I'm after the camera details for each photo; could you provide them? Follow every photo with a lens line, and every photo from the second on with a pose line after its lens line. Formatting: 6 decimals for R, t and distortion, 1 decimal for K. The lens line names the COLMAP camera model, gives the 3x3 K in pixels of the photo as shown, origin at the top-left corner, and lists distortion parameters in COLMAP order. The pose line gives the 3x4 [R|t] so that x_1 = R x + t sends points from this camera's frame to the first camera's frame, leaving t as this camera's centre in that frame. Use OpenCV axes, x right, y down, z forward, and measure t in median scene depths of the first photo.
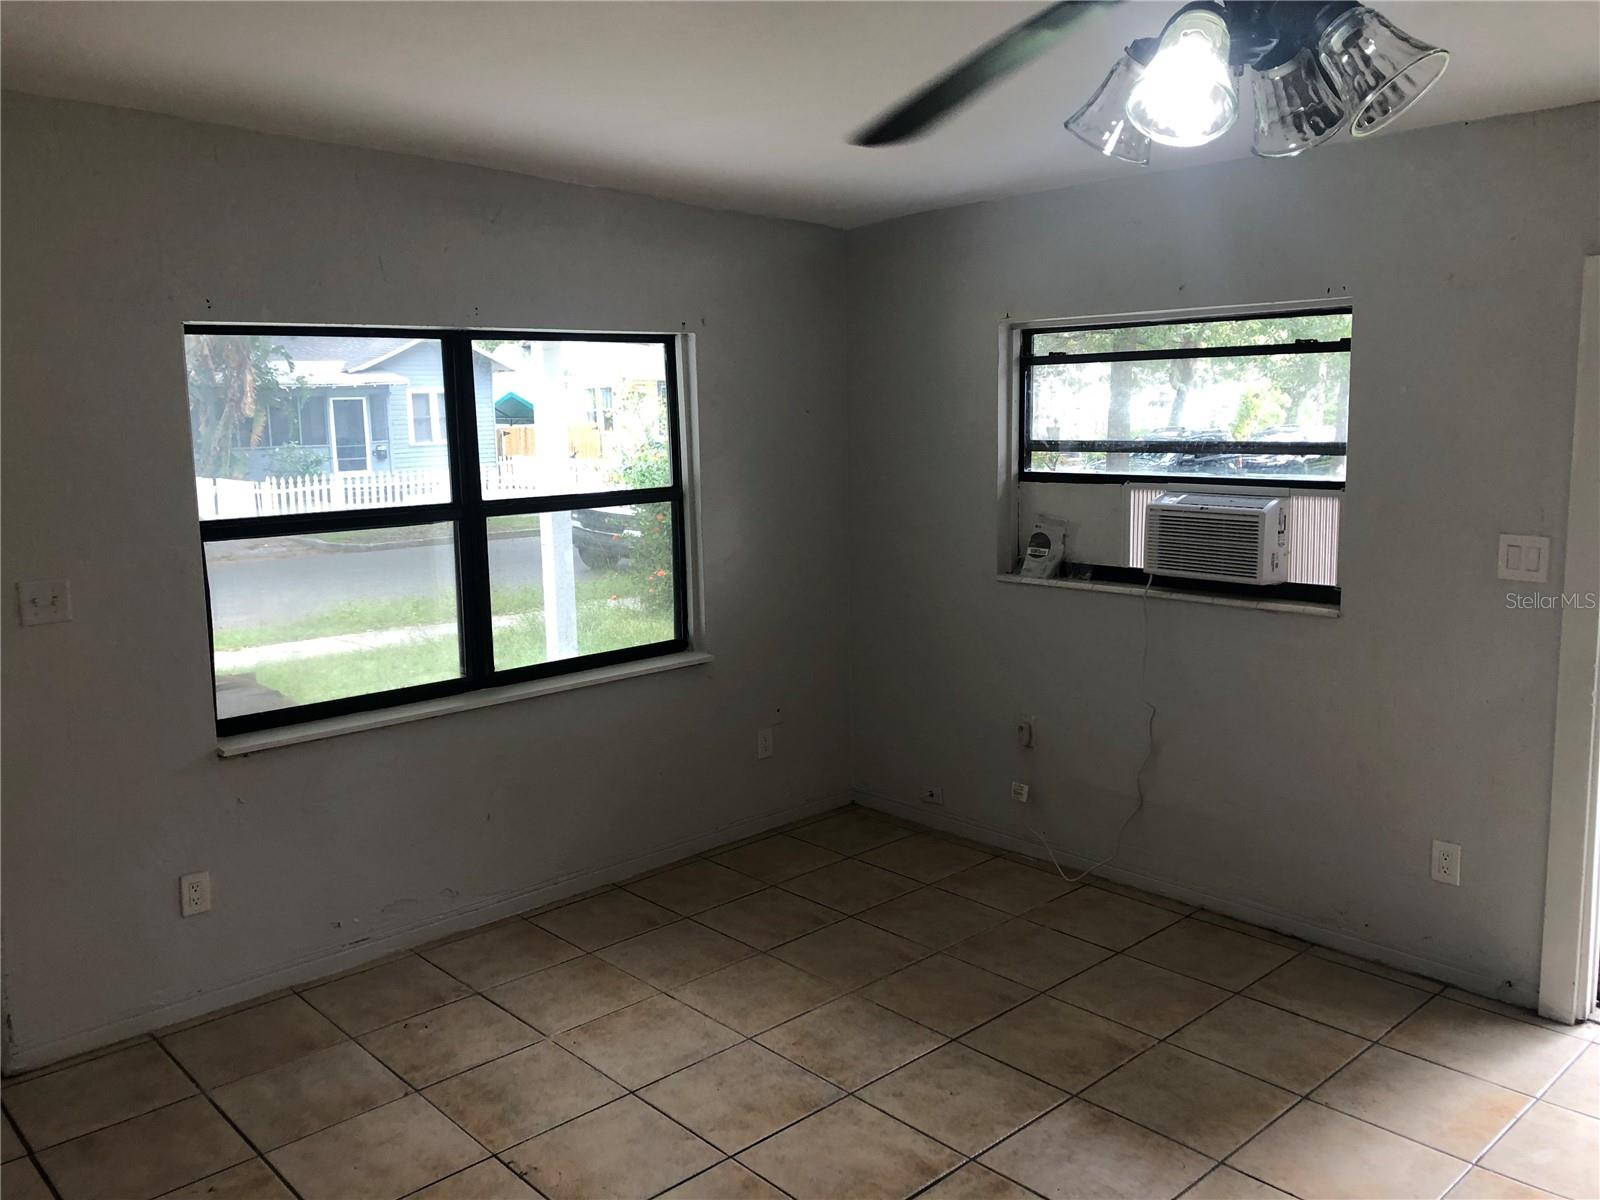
lens RADIAL K [[1309.9, 0, 796.5], [0, 1309.9, 596.2], [0, 0, 1]] dist [0.058781, -0.062409]
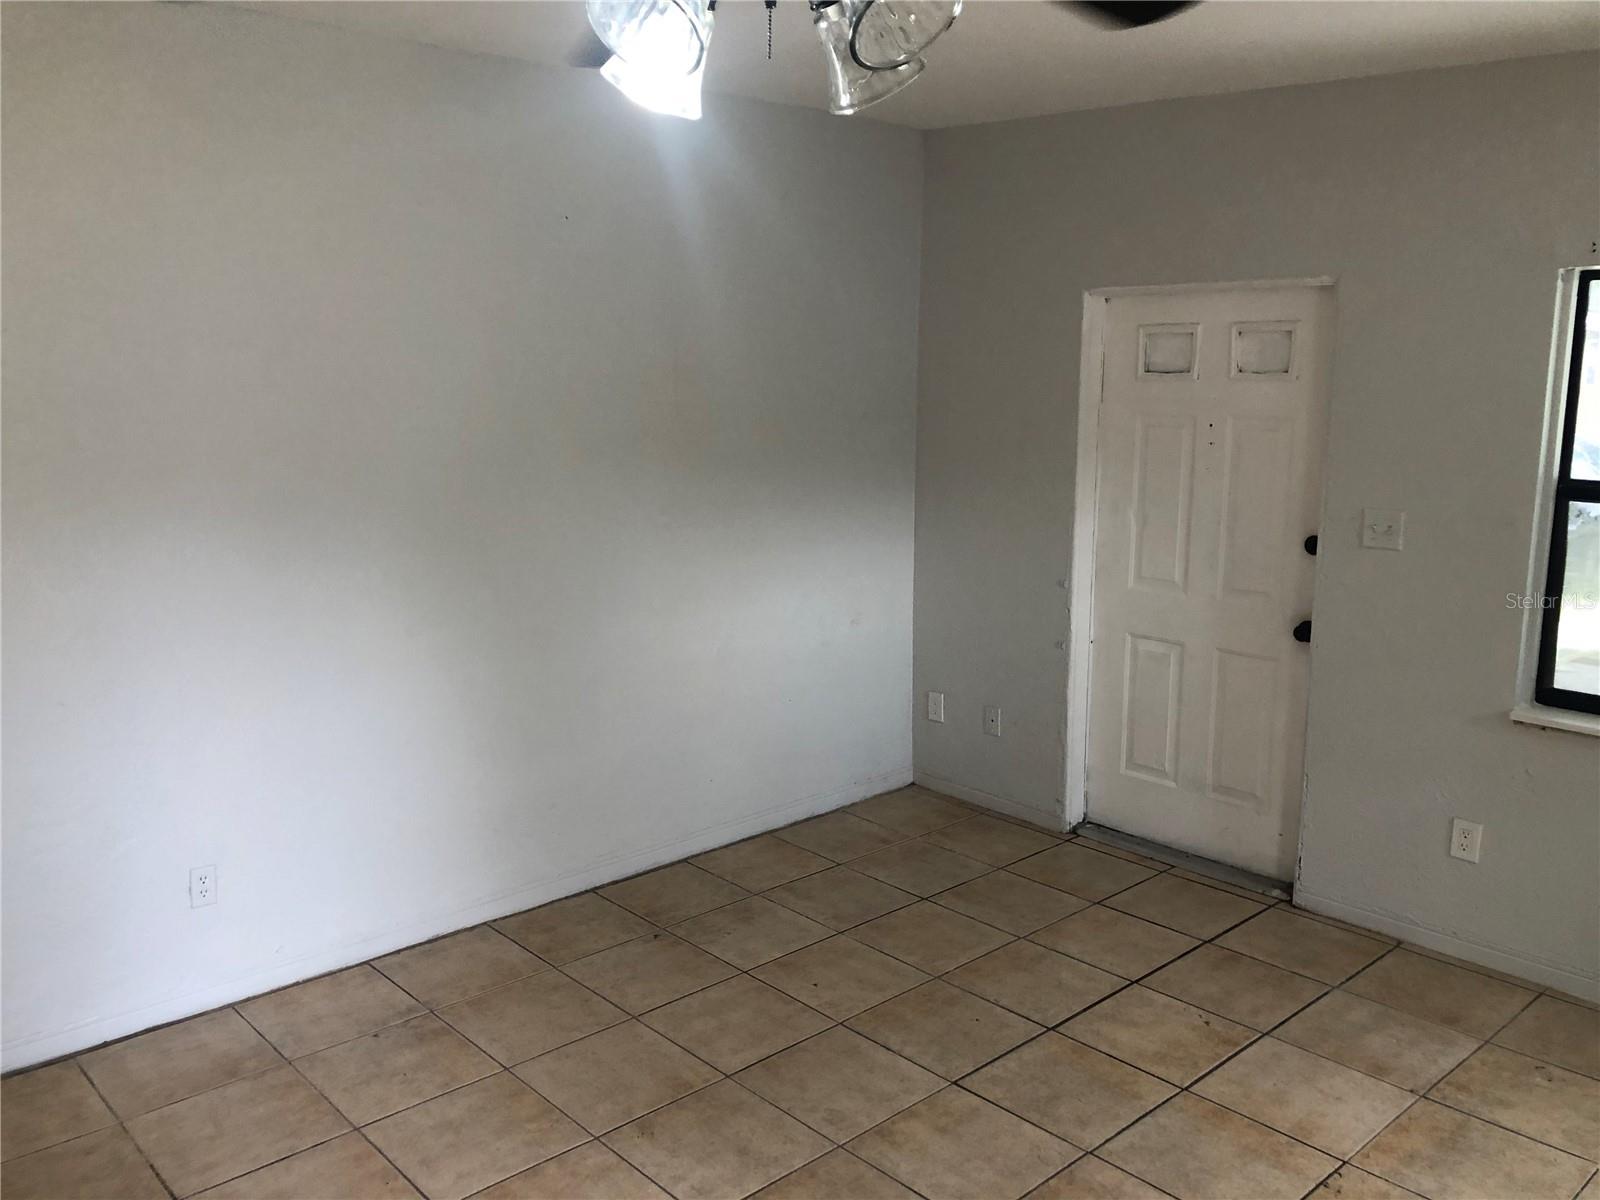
lens RADIAL K [[1309.9, 0, 797.3], [0, 1309.9, 600.6], [0, 0, 1]] dist [0.058781, -0.062409]
pose [[0.008867, 0.201094, -0.979532, 0.546858], [-0.156380, 0.967797, 0.197269, -0.081142], [0.987657, 0.151430, 0.040028, 0.457024]]
